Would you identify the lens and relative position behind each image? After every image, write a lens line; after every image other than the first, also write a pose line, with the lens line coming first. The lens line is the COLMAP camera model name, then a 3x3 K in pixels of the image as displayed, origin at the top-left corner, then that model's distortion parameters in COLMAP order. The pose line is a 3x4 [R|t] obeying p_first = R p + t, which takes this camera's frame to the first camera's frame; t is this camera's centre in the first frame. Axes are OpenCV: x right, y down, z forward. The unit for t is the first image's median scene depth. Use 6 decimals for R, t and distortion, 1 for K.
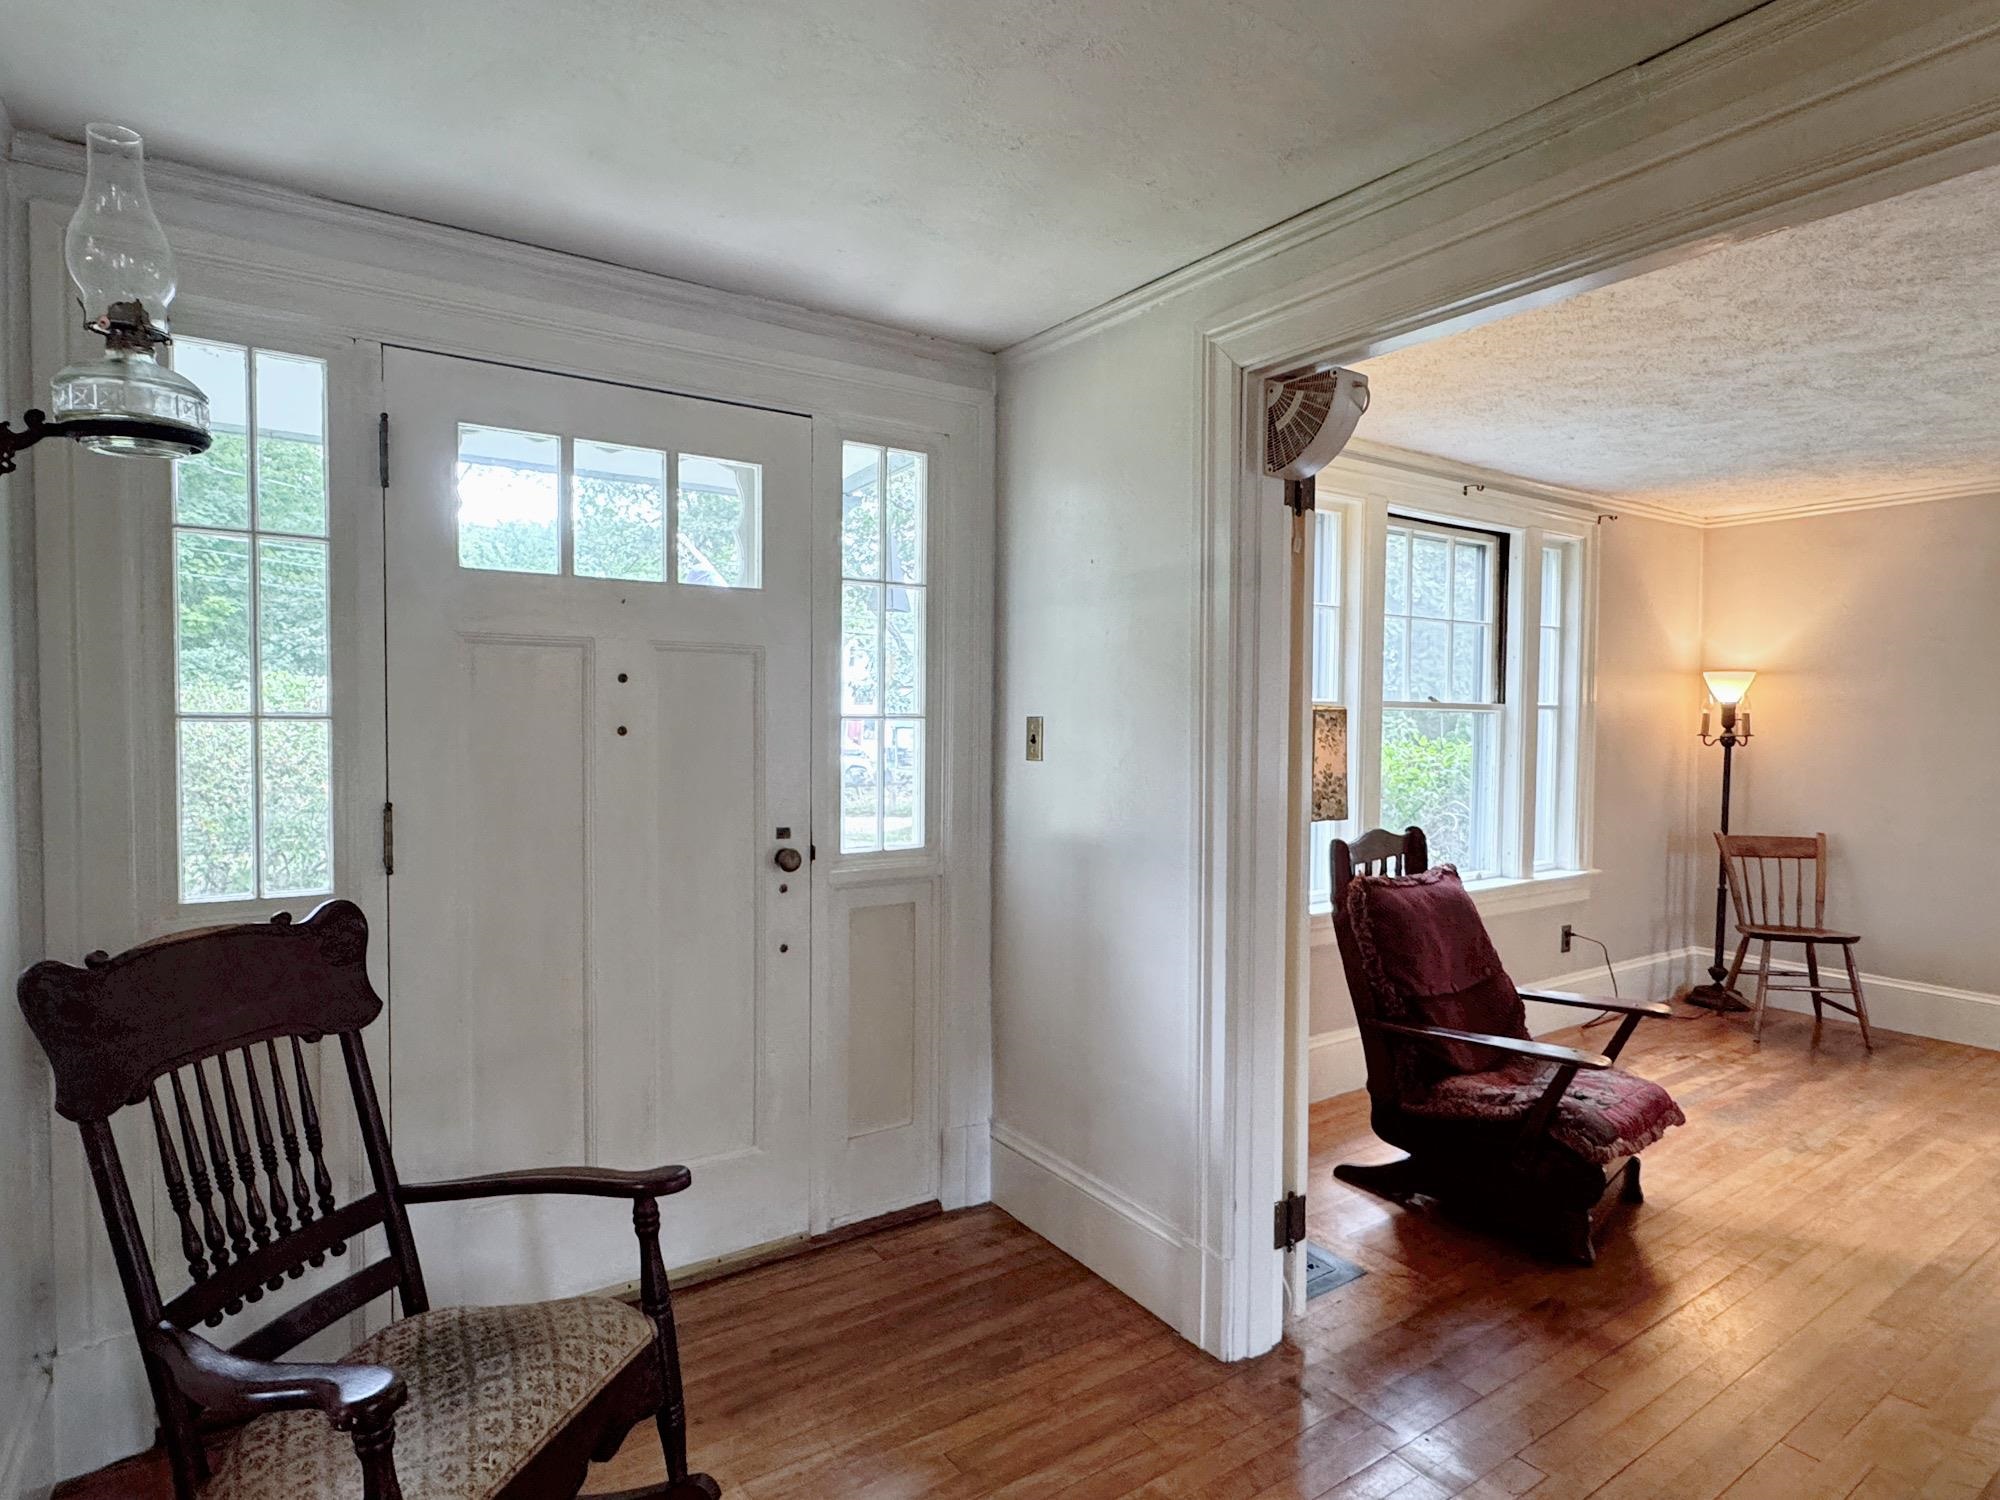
lens RADIAL K [[1078.7, 0, 1003.5], [0, 1078.7, 751.3], [0, 0, 1]] dist [-0.001350, -0.001537]
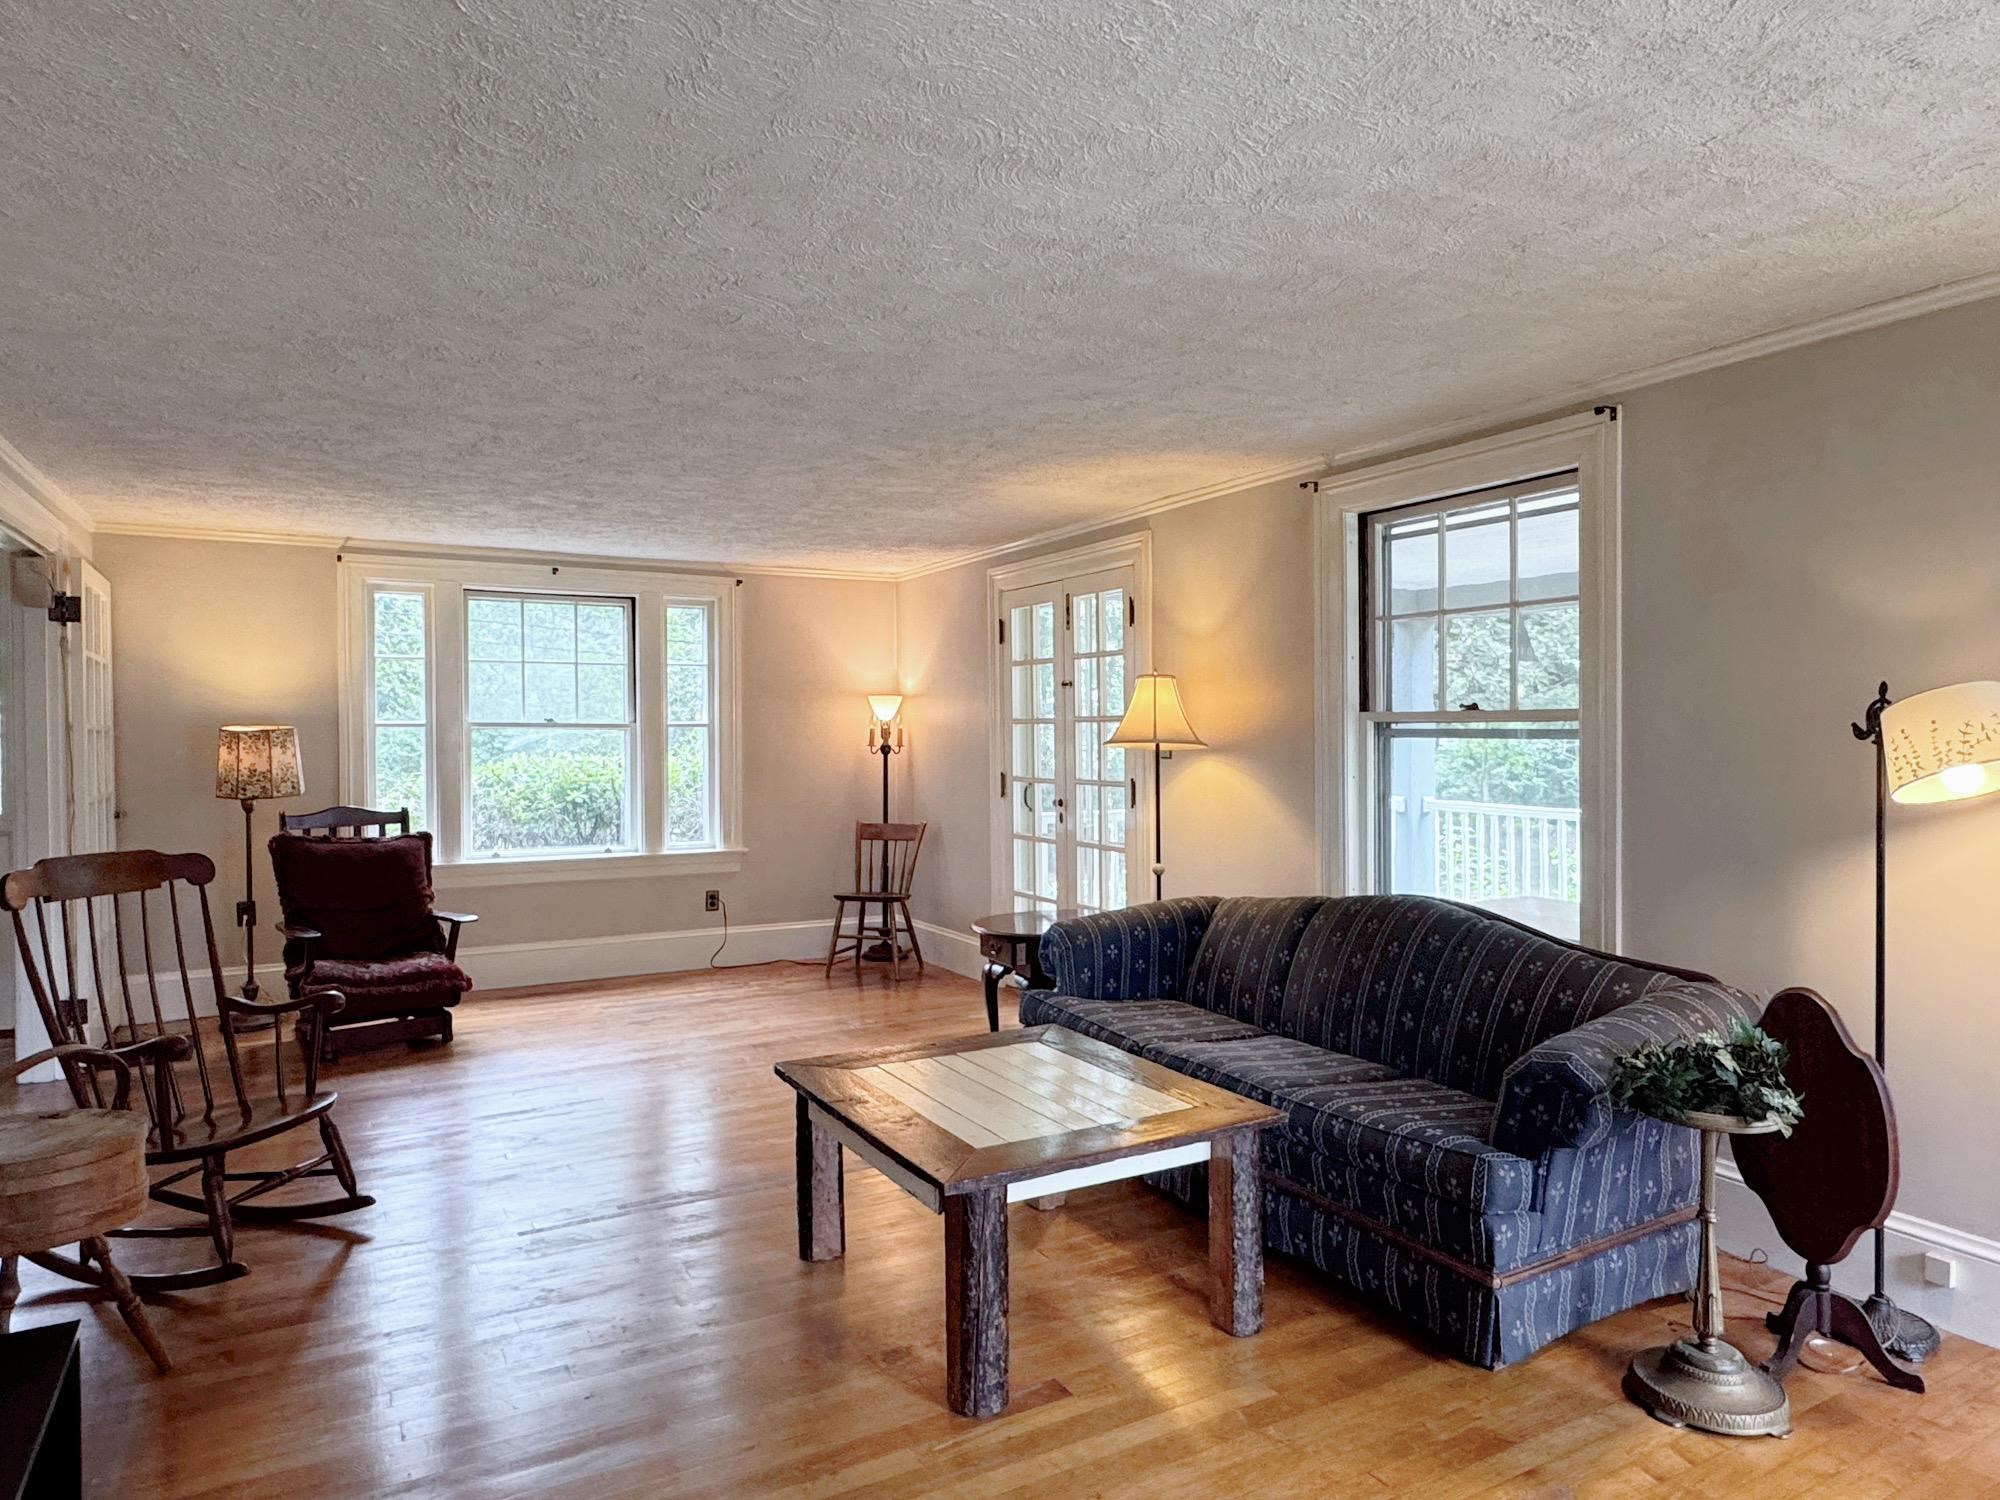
lens RADIAL K [[1233.2, 0, 983.6], [0, 1233.2, 751.8], [0, 0, 1]] dist [0.008321, 0.001081]
pose [[0.995267, -0.003897, -0.097100, 1.074996], [0.002443, 0.999883, -0.015093, 0.016984], [0.097147, 0.014784, 0.995160, -0.505176]]
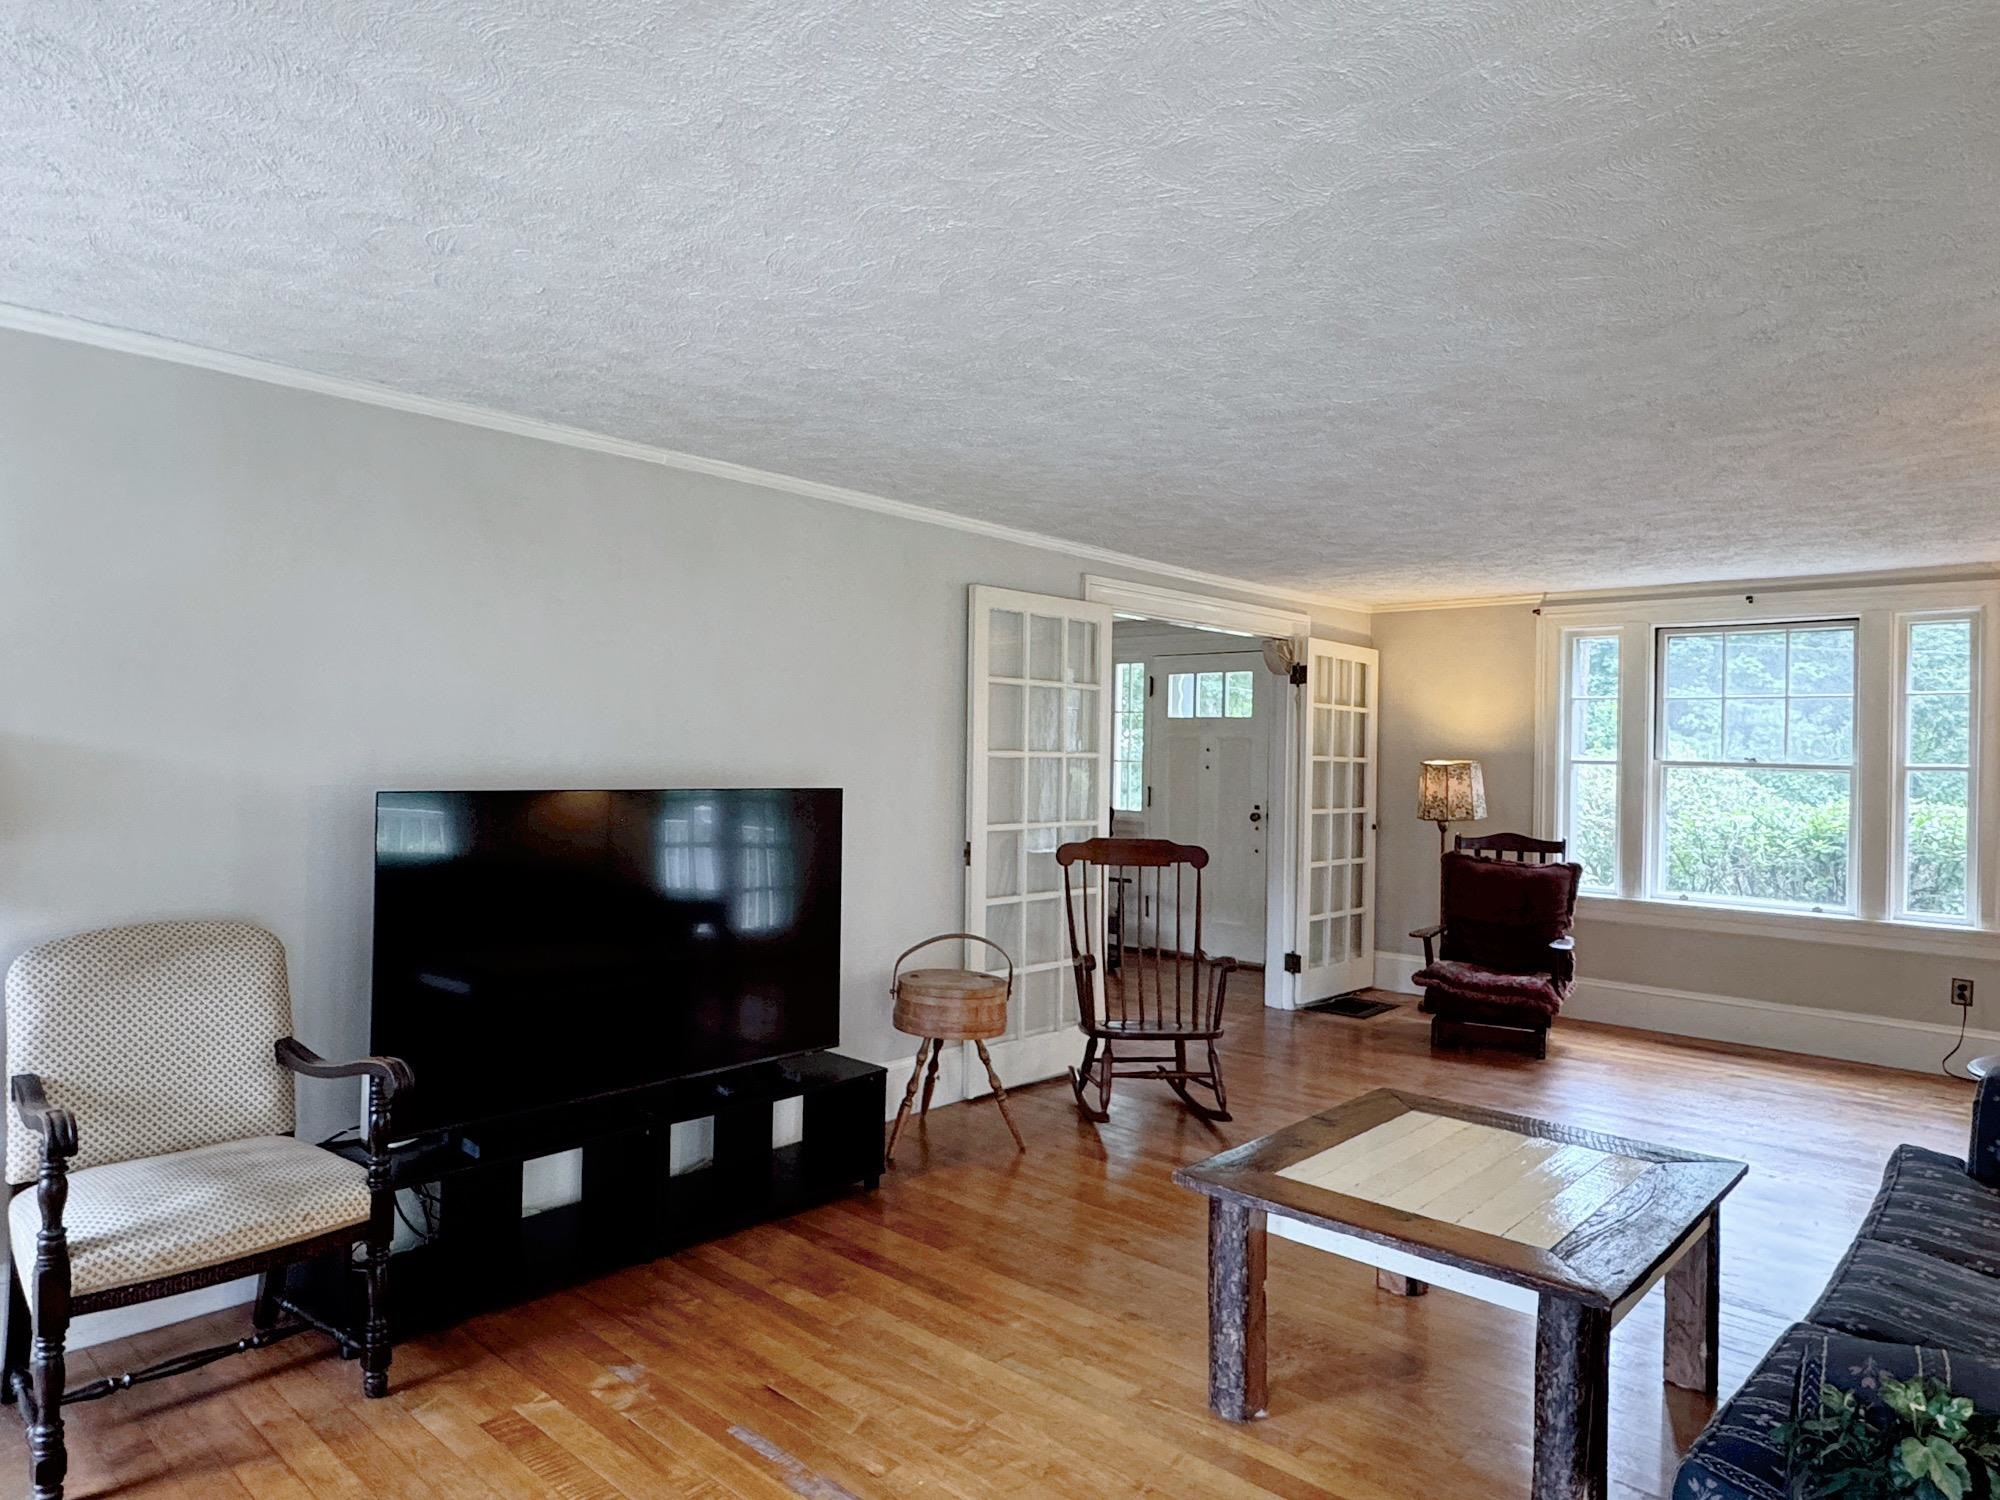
lens RADIAL K [[1233.2, 0, 1001.5], [0, 1233.2, 742.5], [0, 0, 1]] dist [0.008321, 0.001081]
pose [[0.239258, -0.007040, -0.970931, 1.567685], [-0.049762, 0.998571, -0.019503, 0.003987], [0.969680, 0.052982, 0.238566, -0.208082]]
